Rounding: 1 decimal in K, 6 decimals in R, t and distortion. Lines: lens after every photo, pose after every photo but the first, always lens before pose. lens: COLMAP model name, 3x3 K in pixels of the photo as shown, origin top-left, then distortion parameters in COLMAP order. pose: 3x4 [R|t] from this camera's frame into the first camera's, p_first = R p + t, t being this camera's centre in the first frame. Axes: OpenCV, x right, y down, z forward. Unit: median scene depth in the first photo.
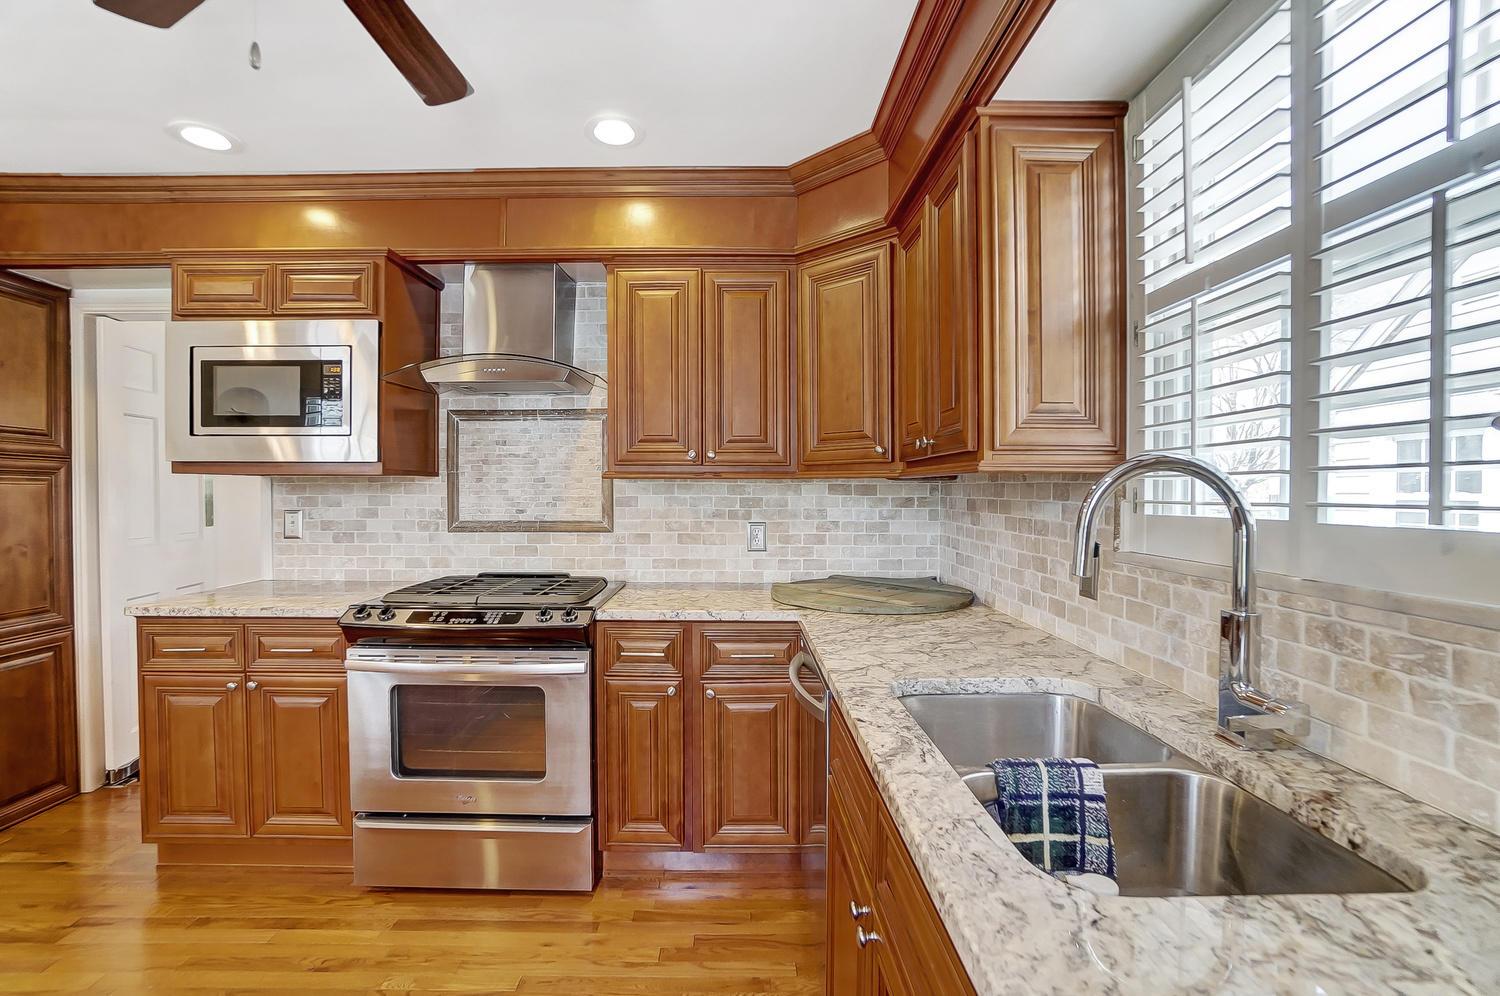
lens RADIAL K [[675.9, 0, 735.0], [0, 675.9, 499.3], [0, 0, 1]] dist [-0.075874, 0.032915]
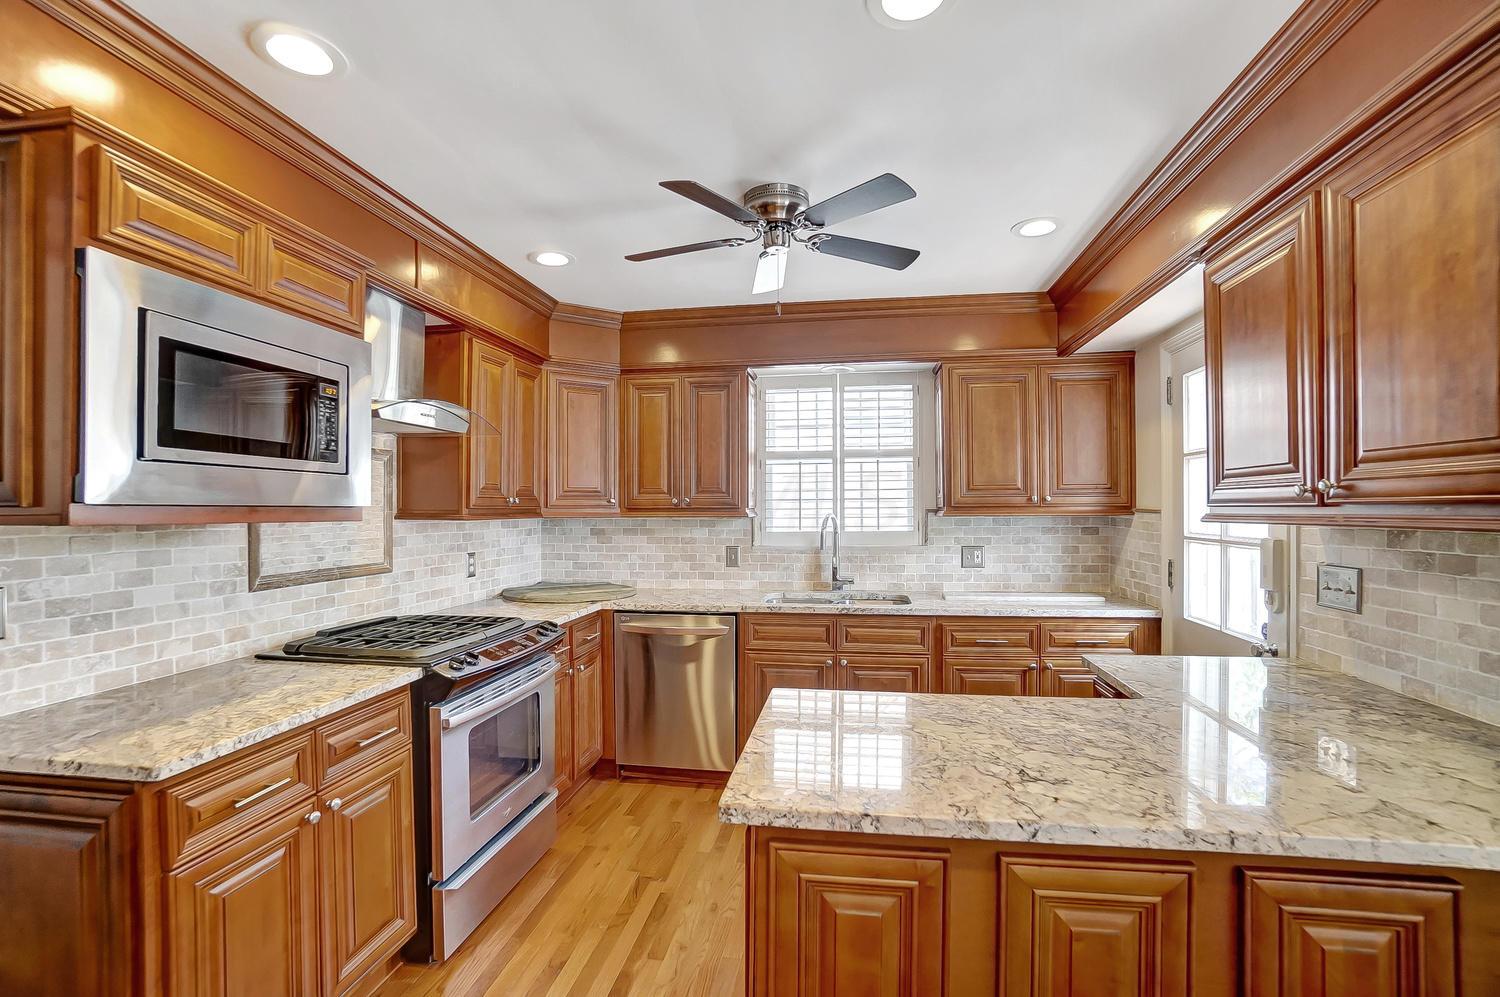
lens RADIAL K [[675.1, 0, 754.6], [0, 675.1, 507.5], [0, 0, 1]] dist [-0.058638, 0.017314]
pose [[0.159190, -0.000795, 0.987248, -1.111360], [0.018644, 0.999824, -0.002201, -0.037074], [-0.987072, 0.018757, 0.159177, 0.309202]]
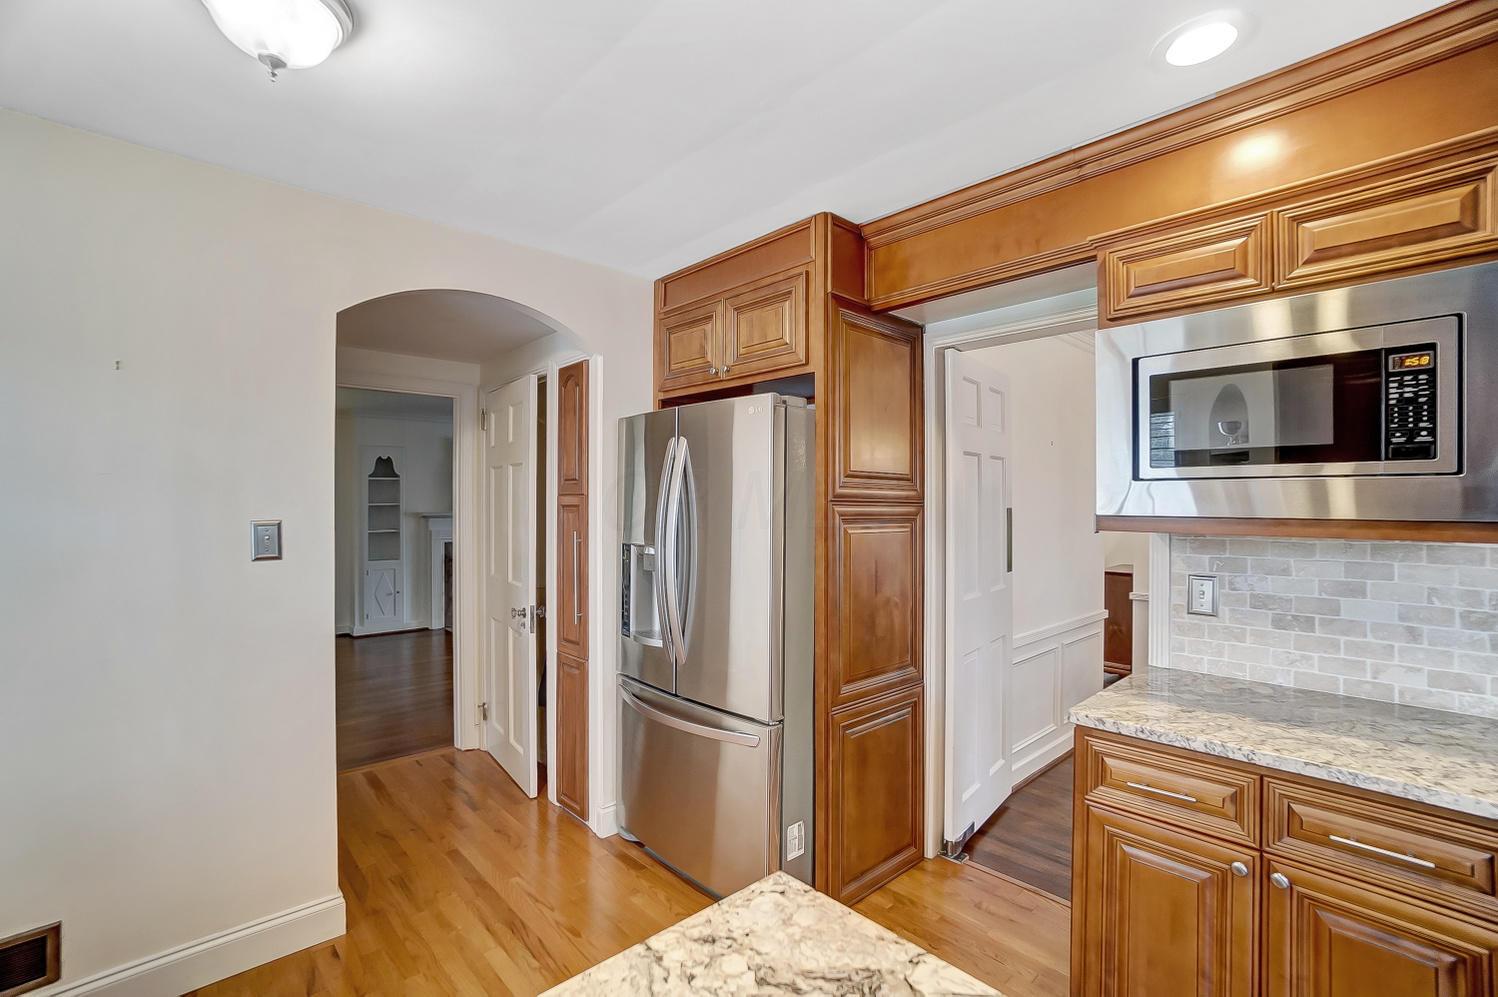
lens RADIAL K [[675.0, 0, 734.1], [0, 675.0, 499.8], [0, 0, 1]] dist [-0.075874, 0.032915]
pose [[0.665089, -0.005460, -0.746744, -0.492038], [-0.010019, 0.999818, -0.016234, -0.050337], [0.746697, 0.018279, 0.664913, 0.149153]]
